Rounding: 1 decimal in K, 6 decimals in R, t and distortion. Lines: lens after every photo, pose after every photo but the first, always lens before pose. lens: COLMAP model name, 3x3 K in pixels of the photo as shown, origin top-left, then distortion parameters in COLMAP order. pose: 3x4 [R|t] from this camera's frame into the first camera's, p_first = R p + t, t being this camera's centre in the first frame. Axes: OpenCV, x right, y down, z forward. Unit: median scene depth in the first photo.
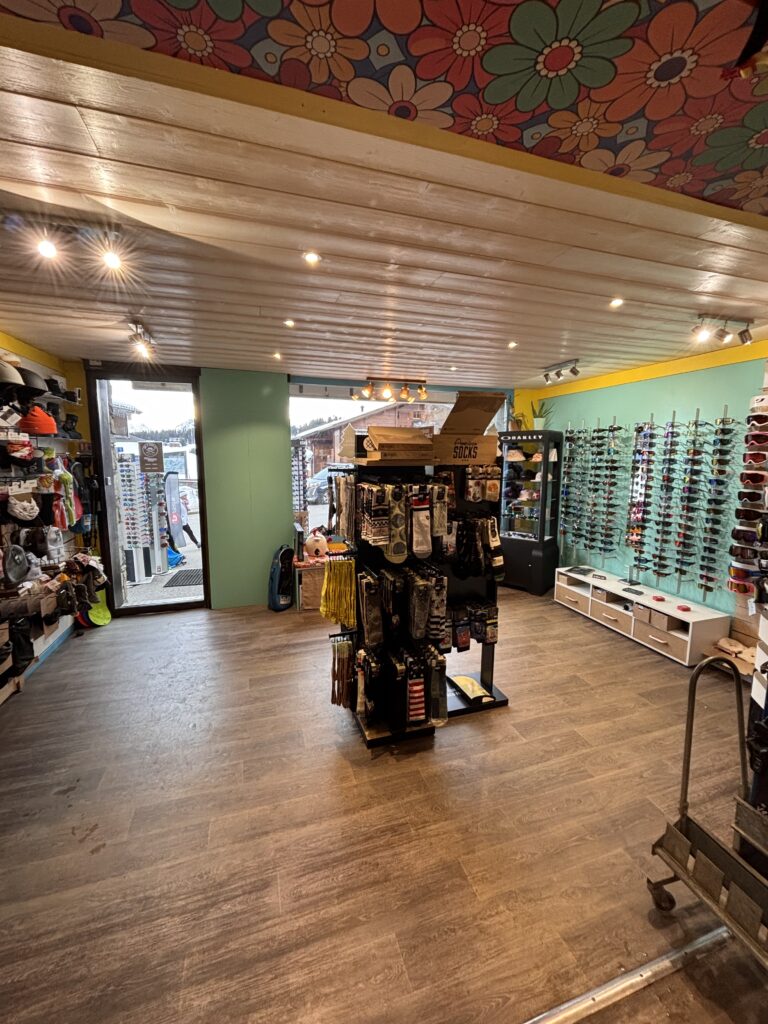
lens RADIAL K [[423.7, 0, 384.0], [0, 423.7, 512.0], [0, 0, 1]] dist [-0.000246, -0.000359]
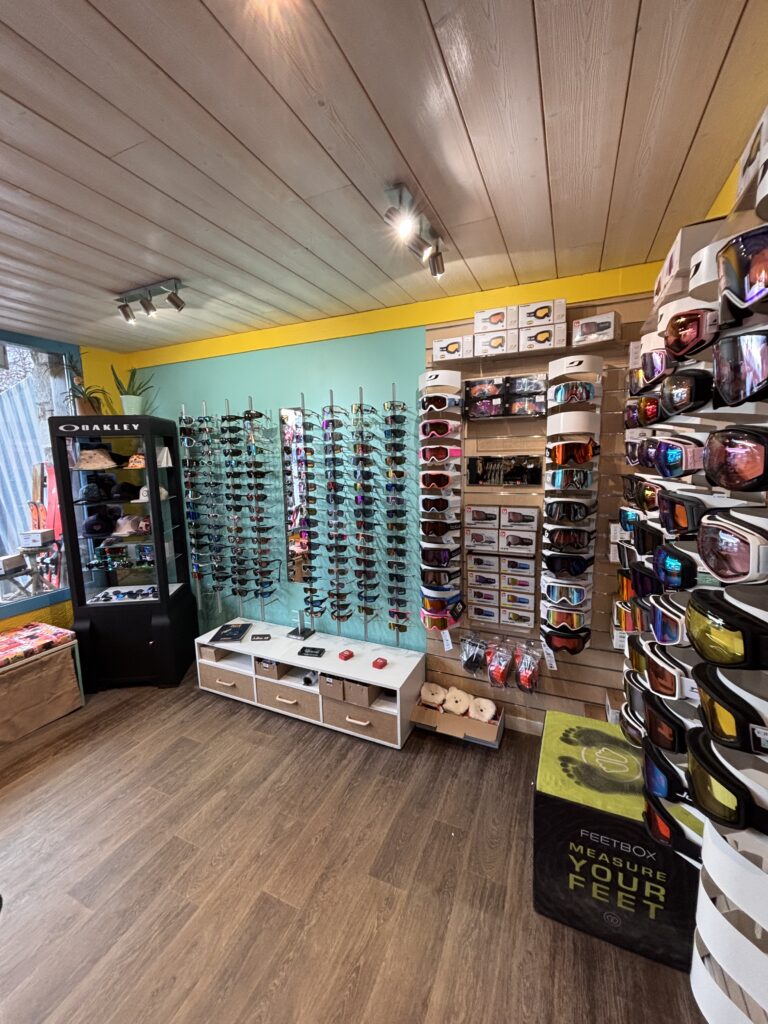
lens RADIAL K [[423.7, 0, 384.0], [0, 423.7, 512.0], [0, 0, 1]] dist [-0.000246, -0.000359]
pose [[0.672319, -0.117283, 0.730911, 0.173116], [0.122871, 0.991354, 0.046053, -0.049740], [-0.729993, 0.058845, 0.680917, 0.393264]]
